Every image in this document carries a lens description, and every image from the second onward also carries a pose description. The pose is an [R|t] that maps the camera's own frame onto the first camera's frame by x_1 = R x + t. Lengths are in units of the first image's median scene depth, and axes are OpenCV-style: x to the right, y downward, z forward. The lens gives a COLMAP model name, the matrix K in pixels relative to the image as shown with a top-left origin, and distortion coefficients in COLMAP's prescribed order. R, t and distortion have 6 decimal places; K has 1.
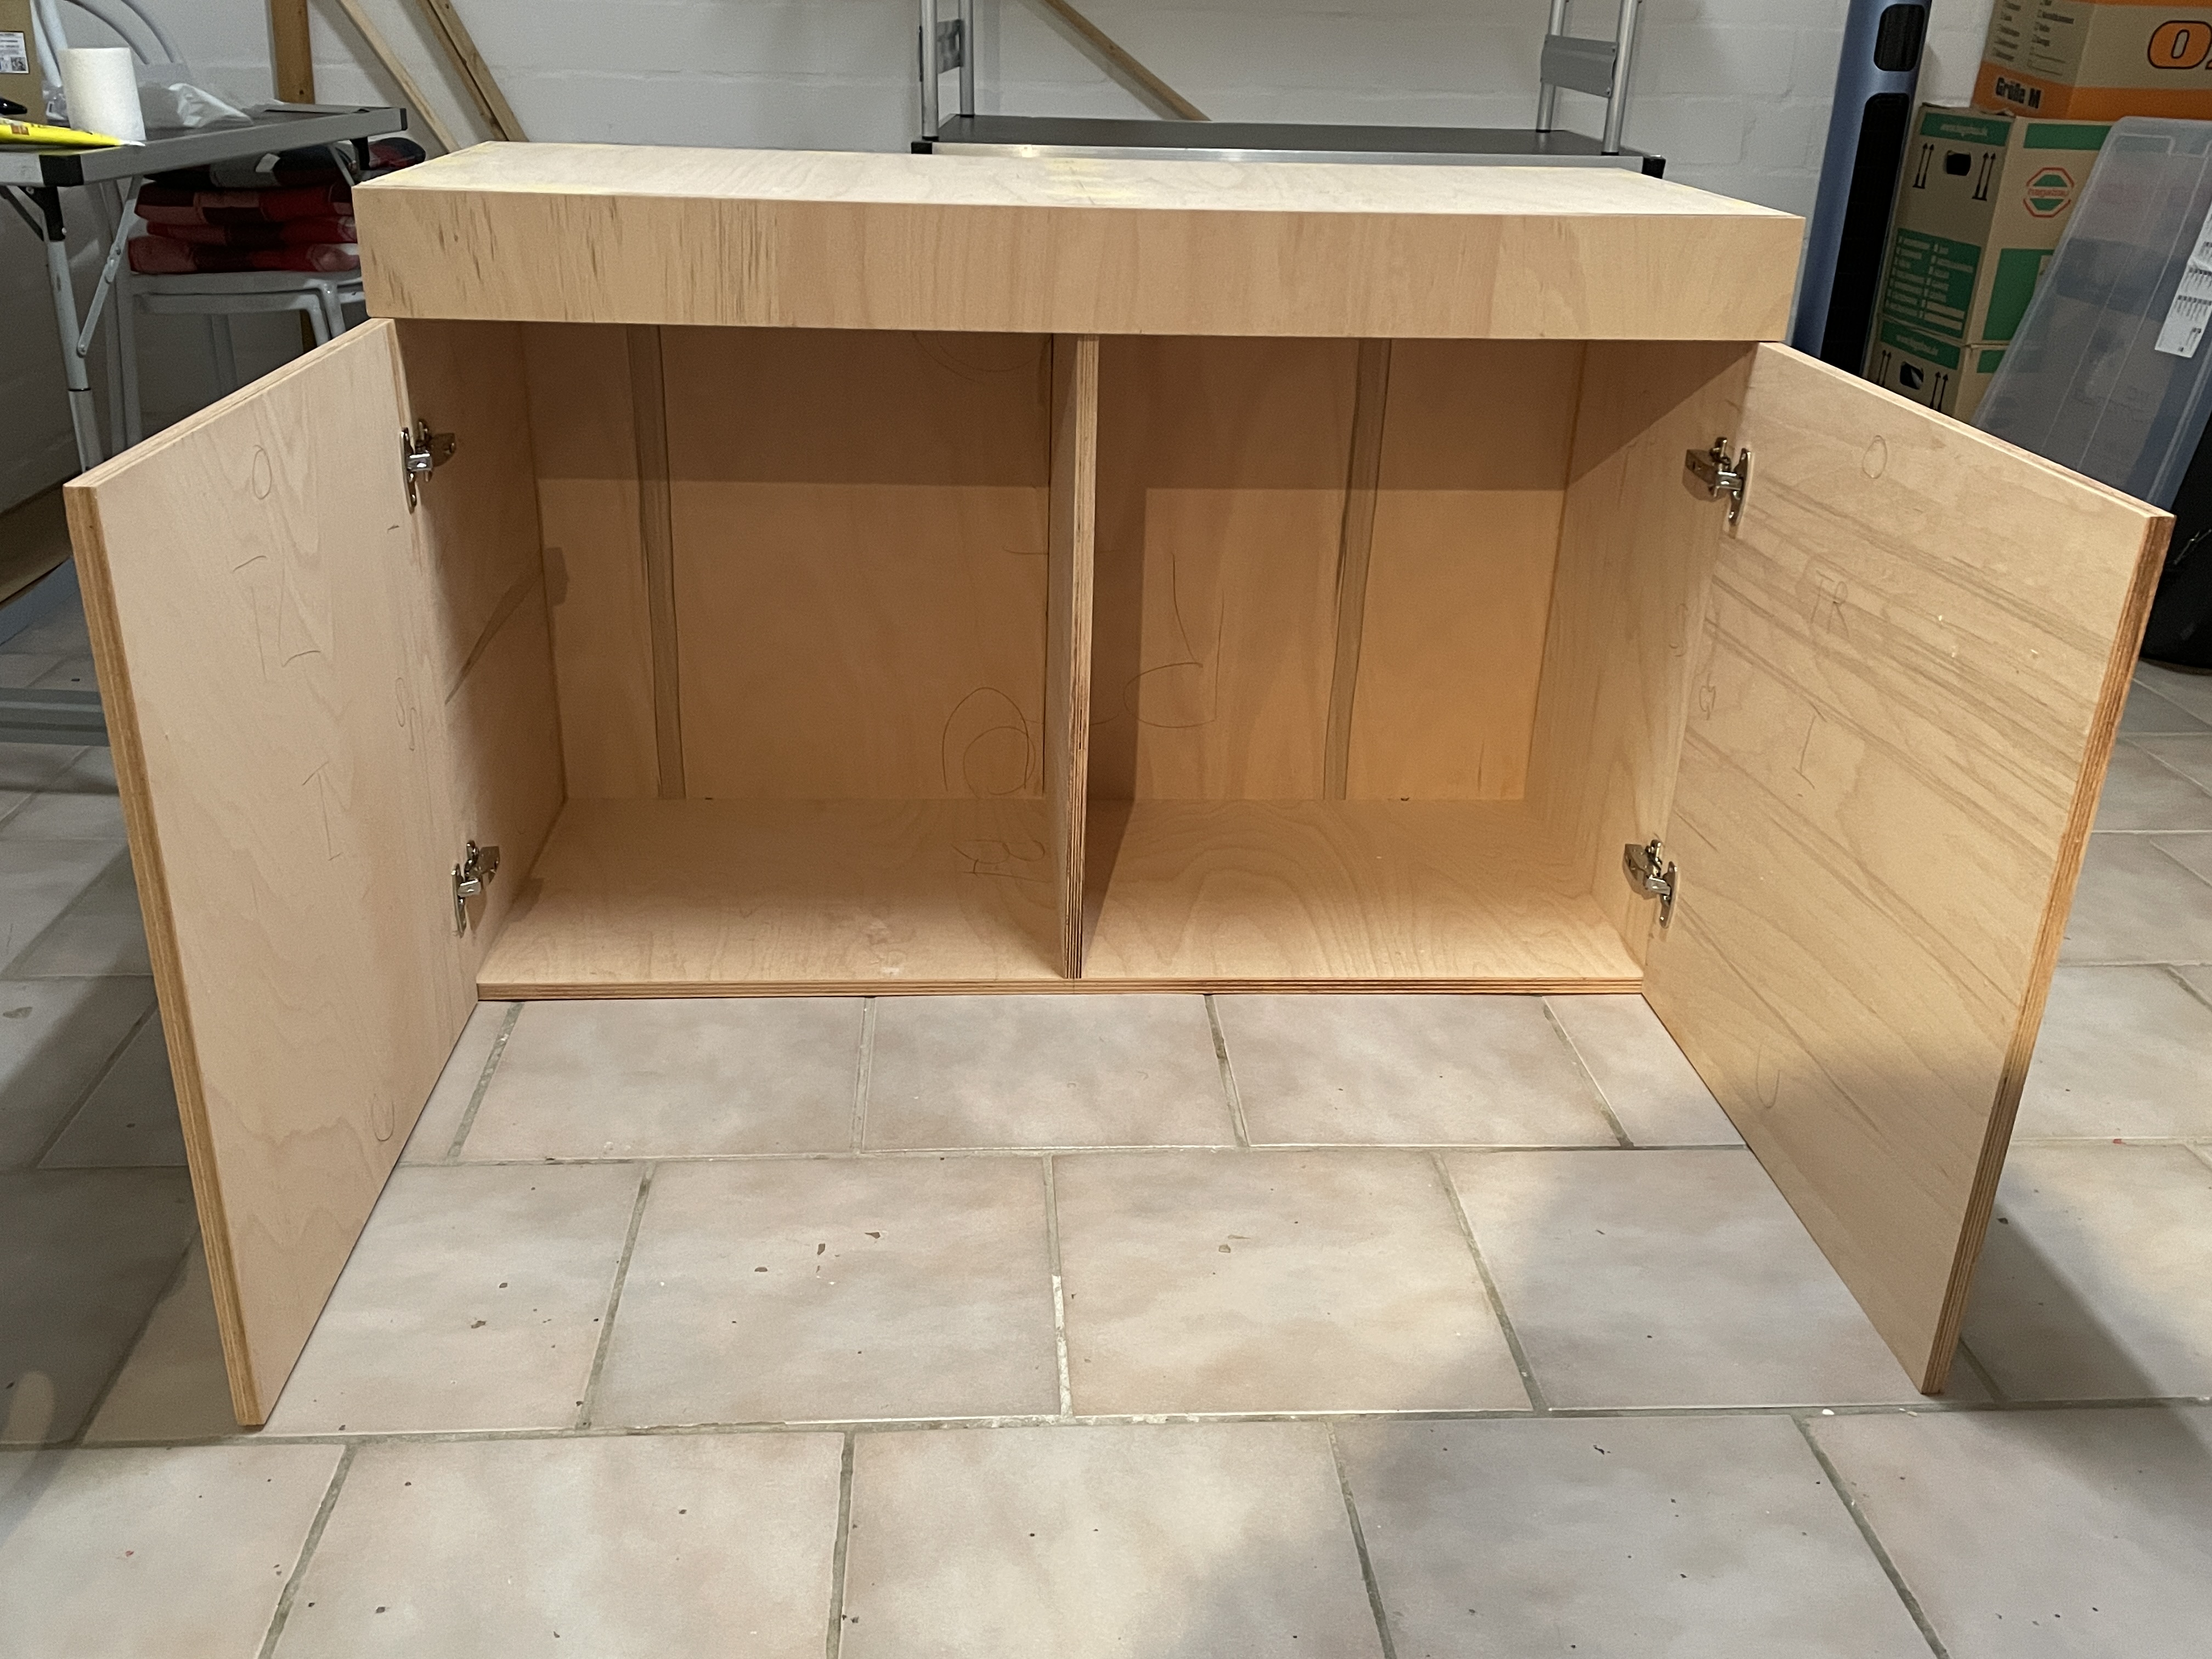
lens RADIAL K [[1960.9, 0, 1084.0], [0, 1960.9, 842.3], [0, 0, 1]] dist [0.039125, -0.020594]
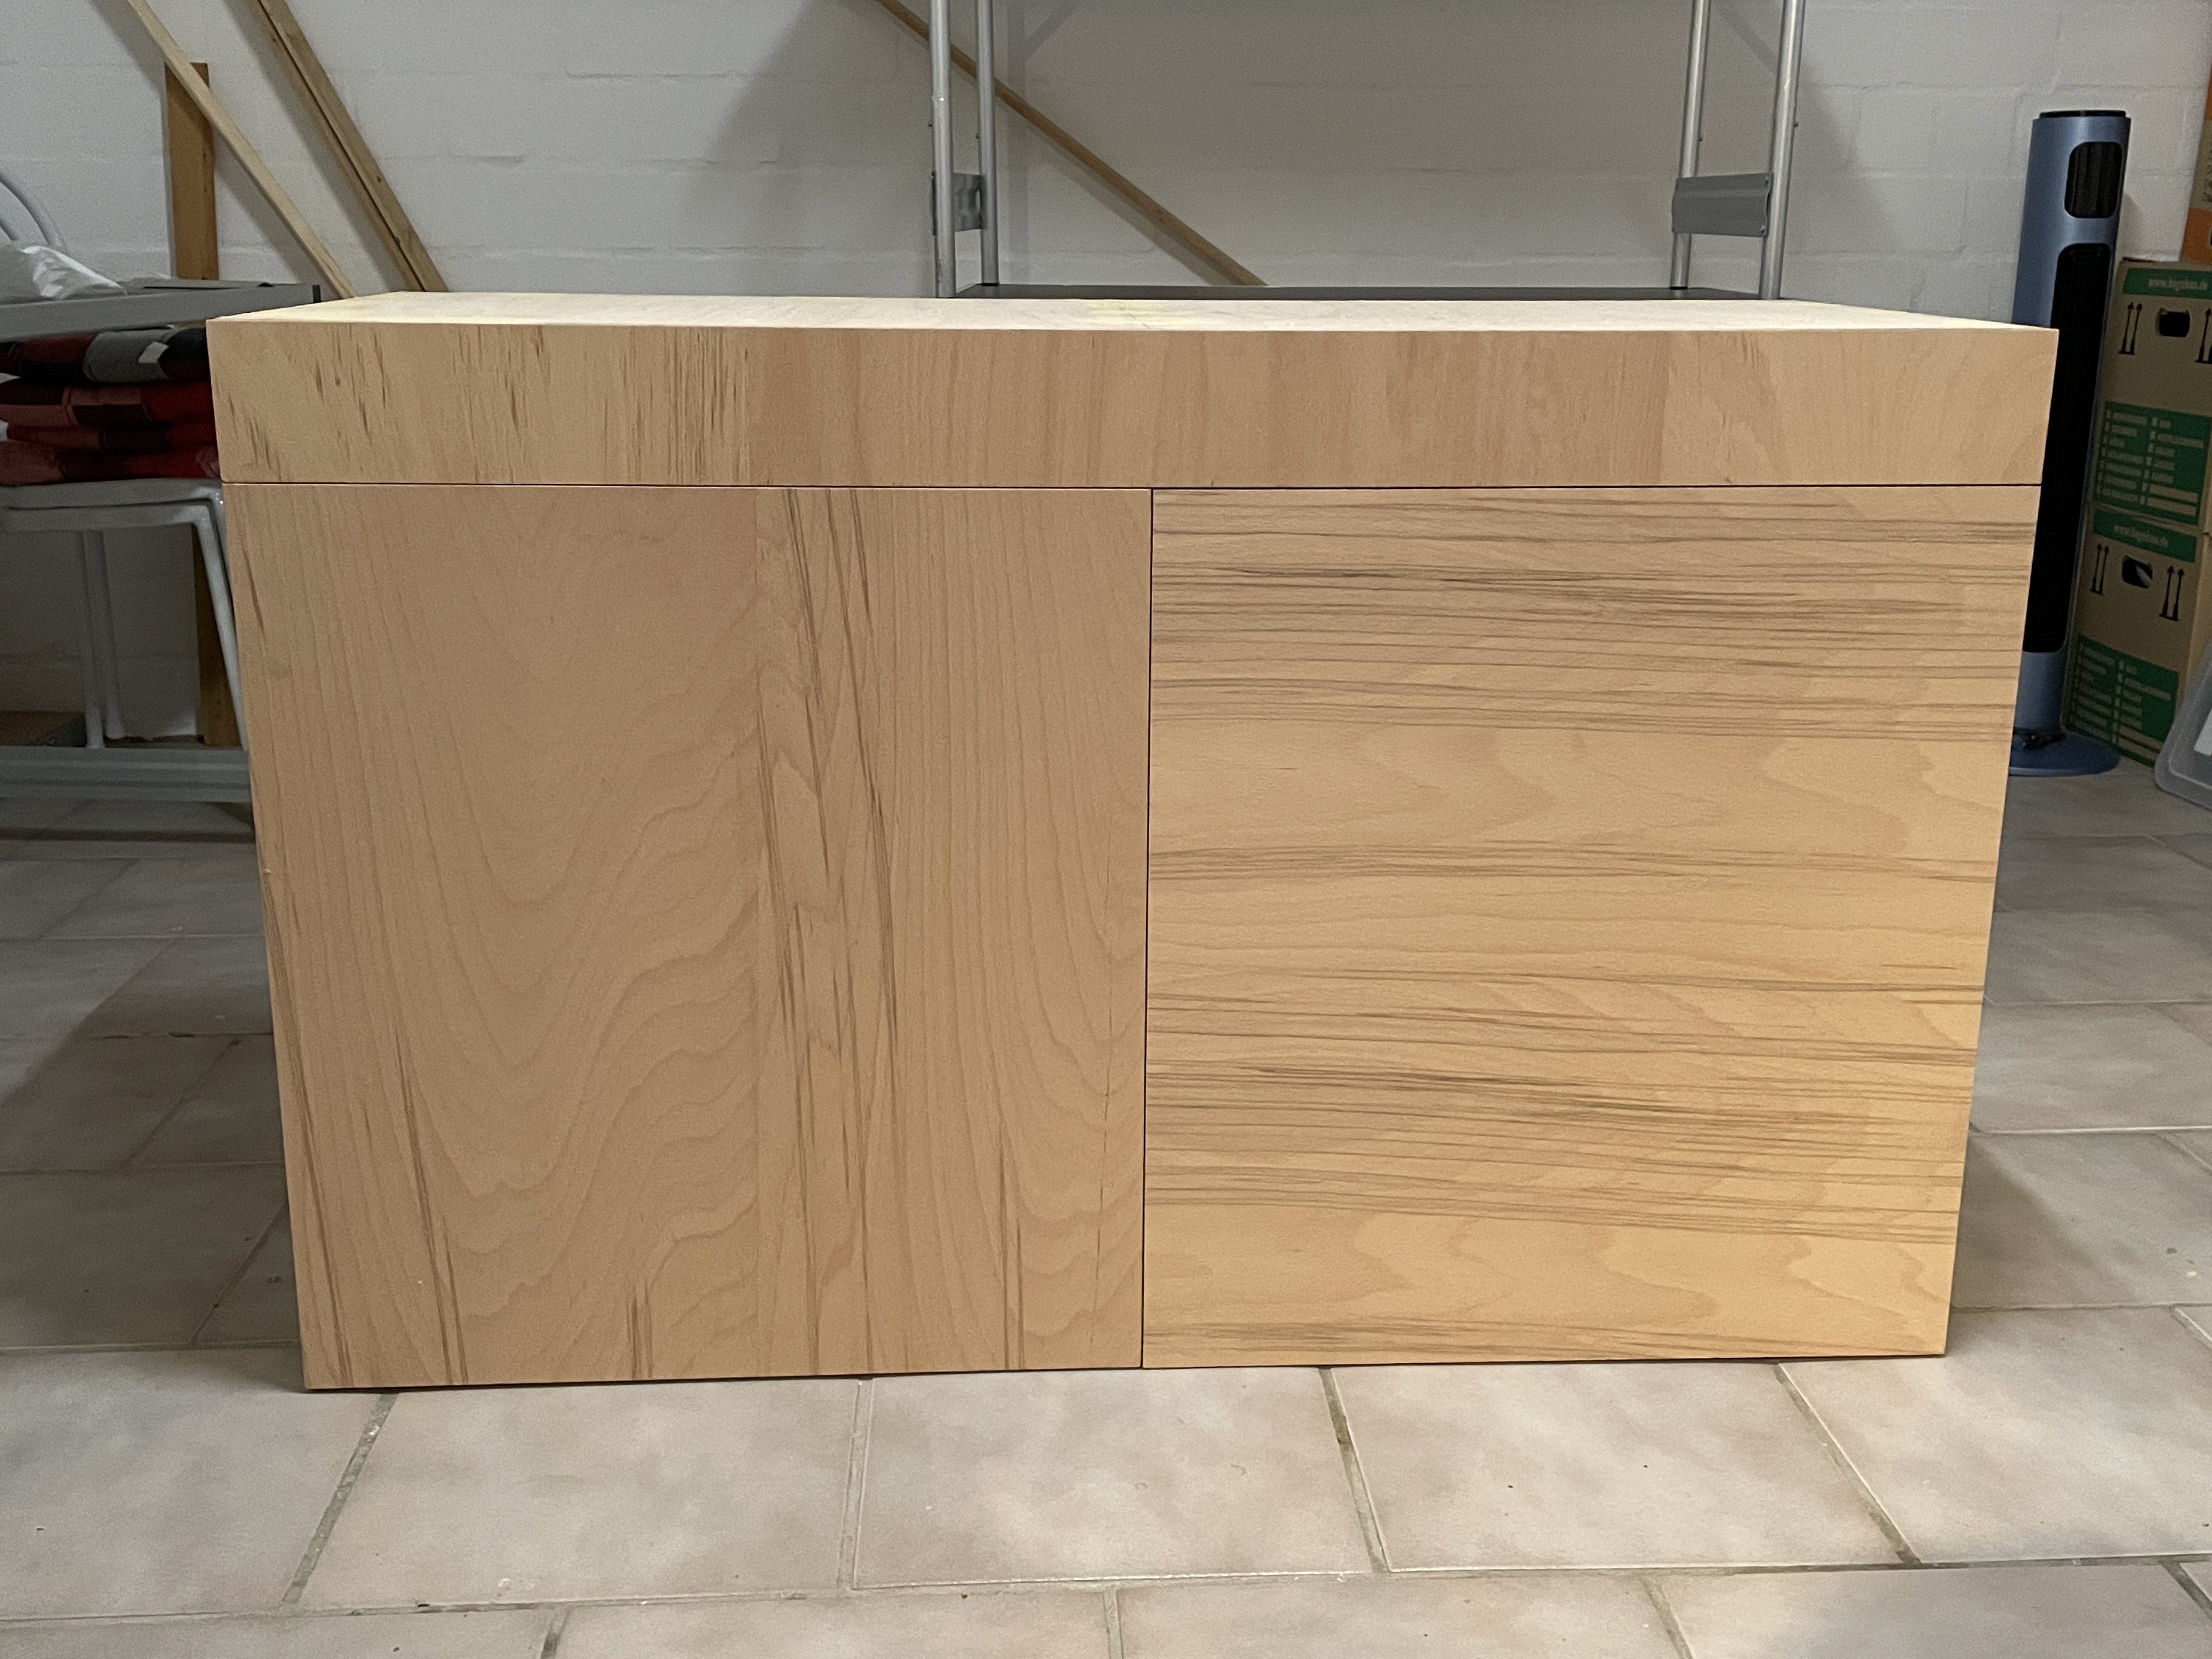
lens RADIAL K [[2306.0, 0, 1113.0], [0, 2306.0, 797.5], [0, 0, 1]] dist [0.041126, 0.000000]
pose [[0.999817, -0.017599, -0.007455, -0.005669], [0.016196, 0.987224, -0.158513, 0.007097], [0.010150, 0.158363, 0.987329, 0.104235]]
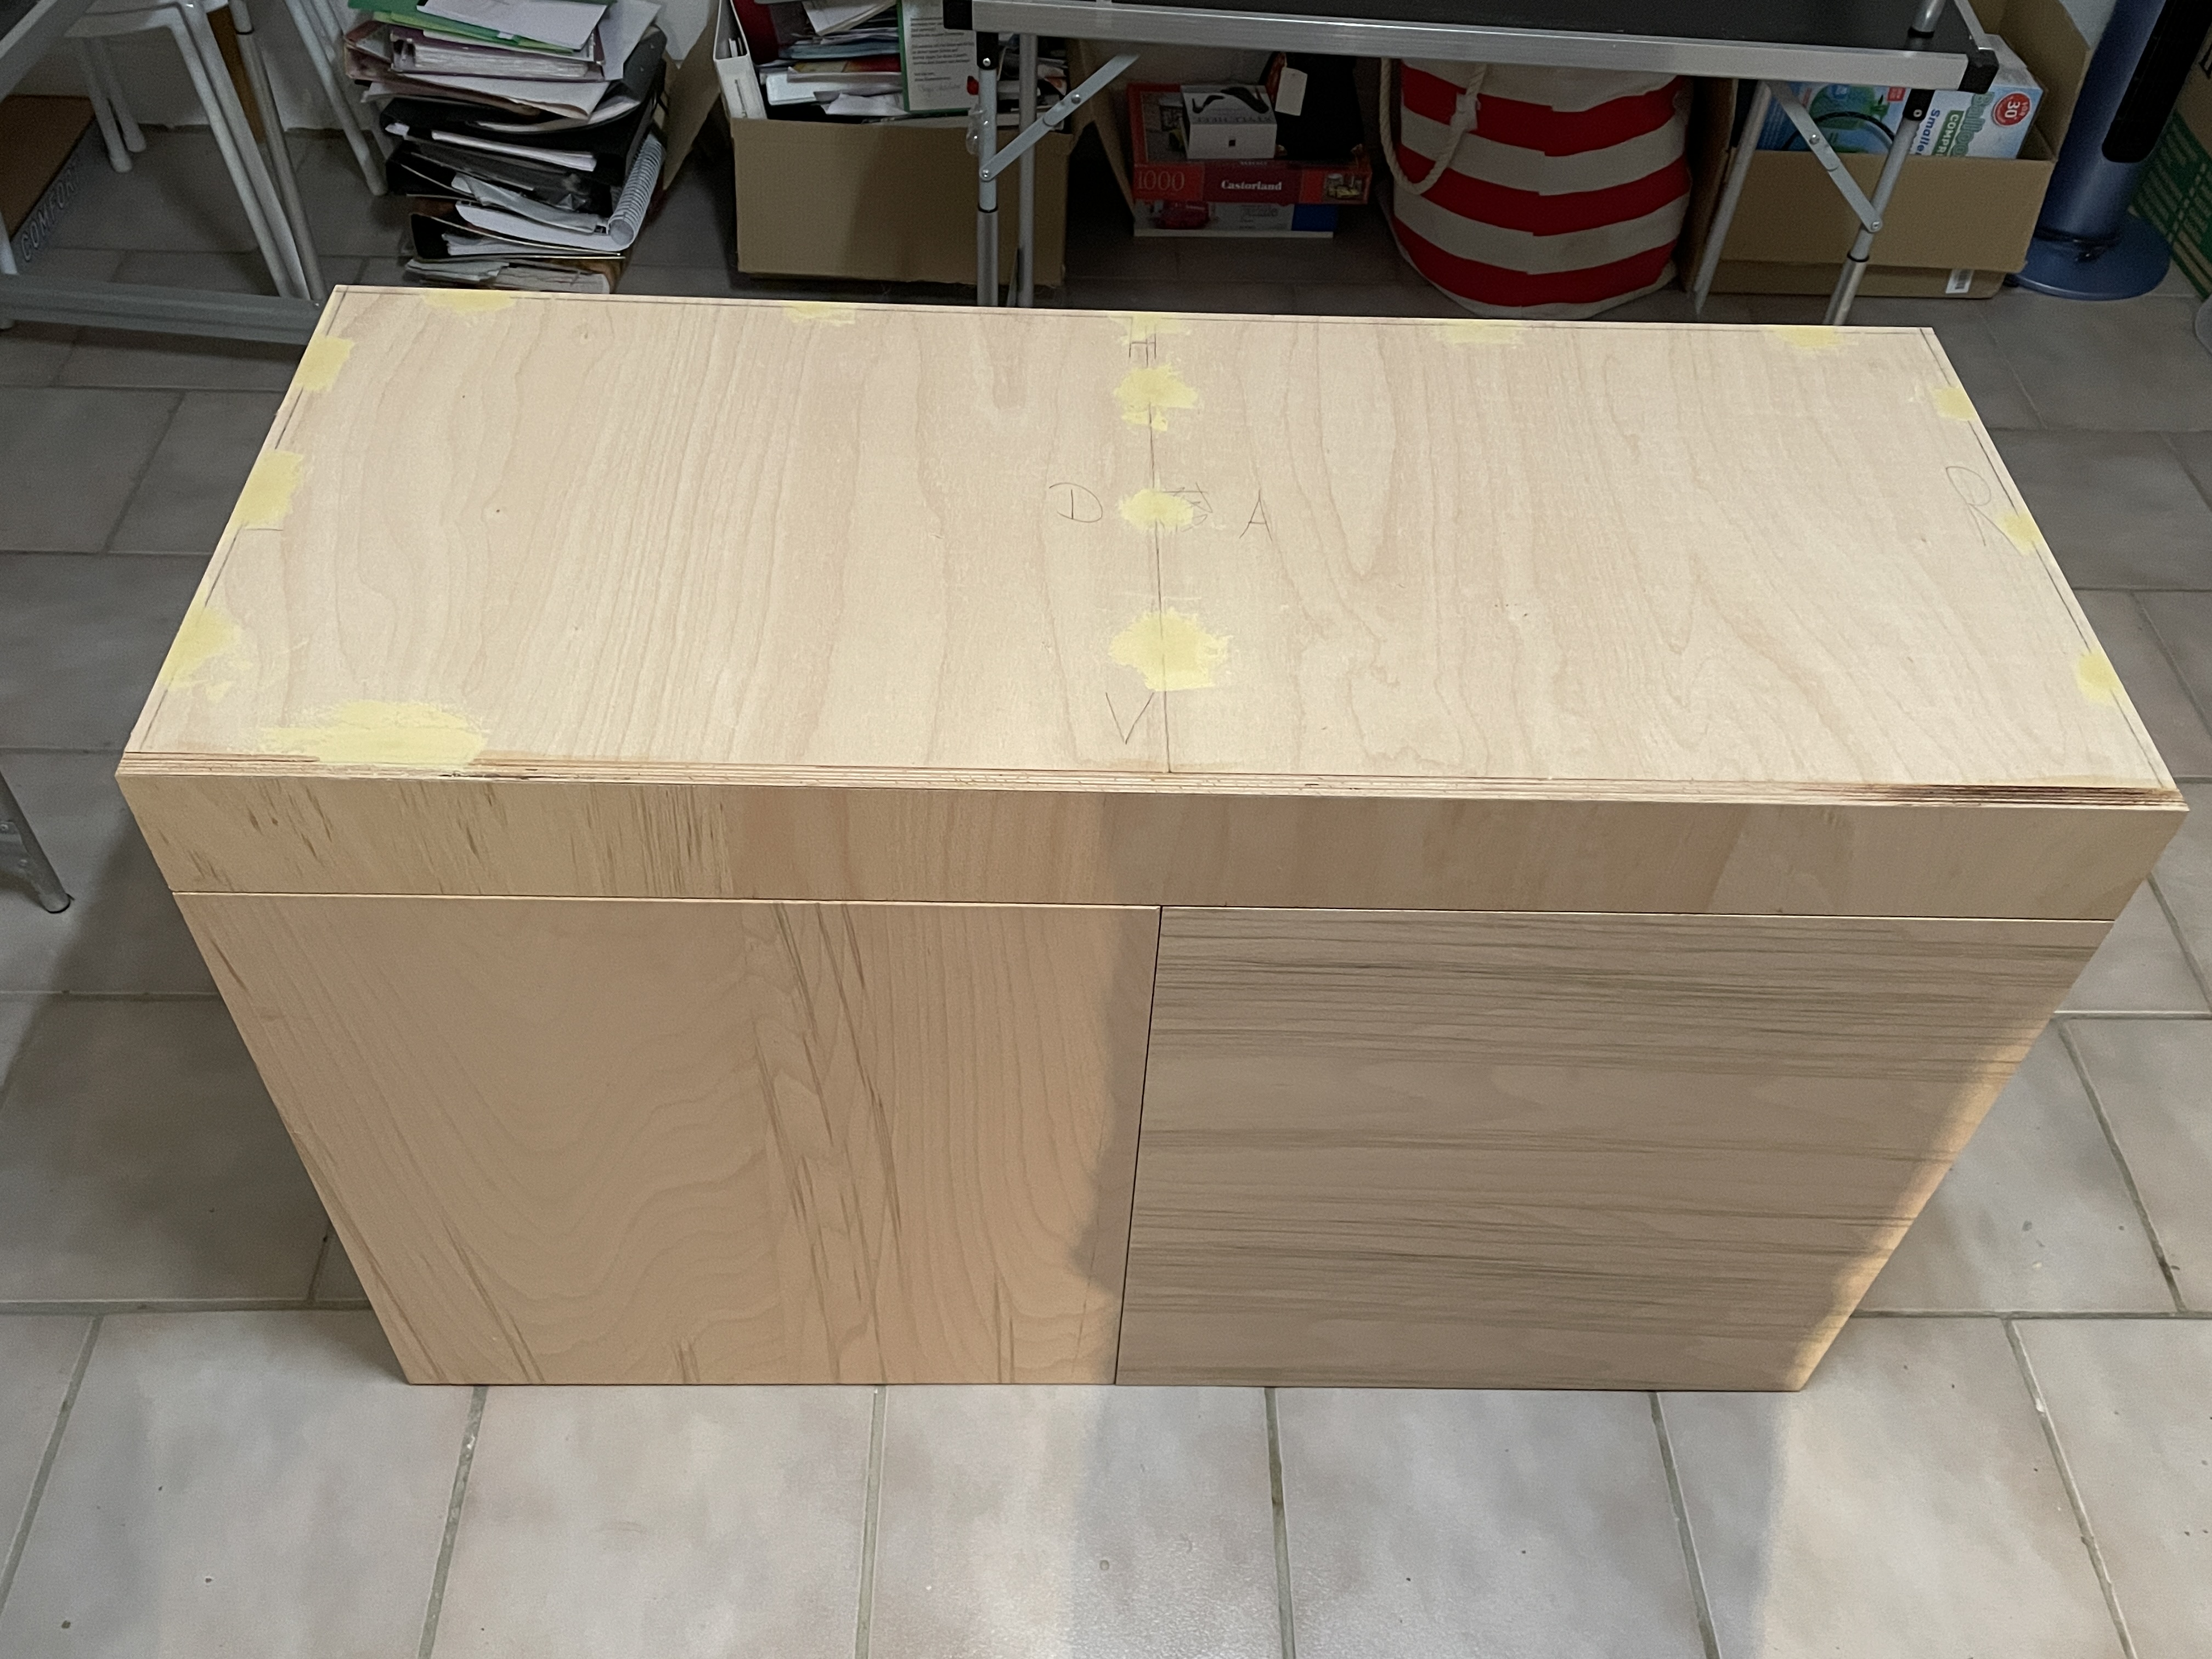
lens RADIAL K [[1960.9, 0, 1096.0], [0, 1960.9, 822.2], [0, 0, 1]] dist [0.039125, -0.020594]
pose [[0.998853, 0.042629, -0.021784, -0.004828], [-0.030094, 0.913029, 0.406784, -0.524890], [0.037230, -0.405662, 0.913265, 0.310617]]
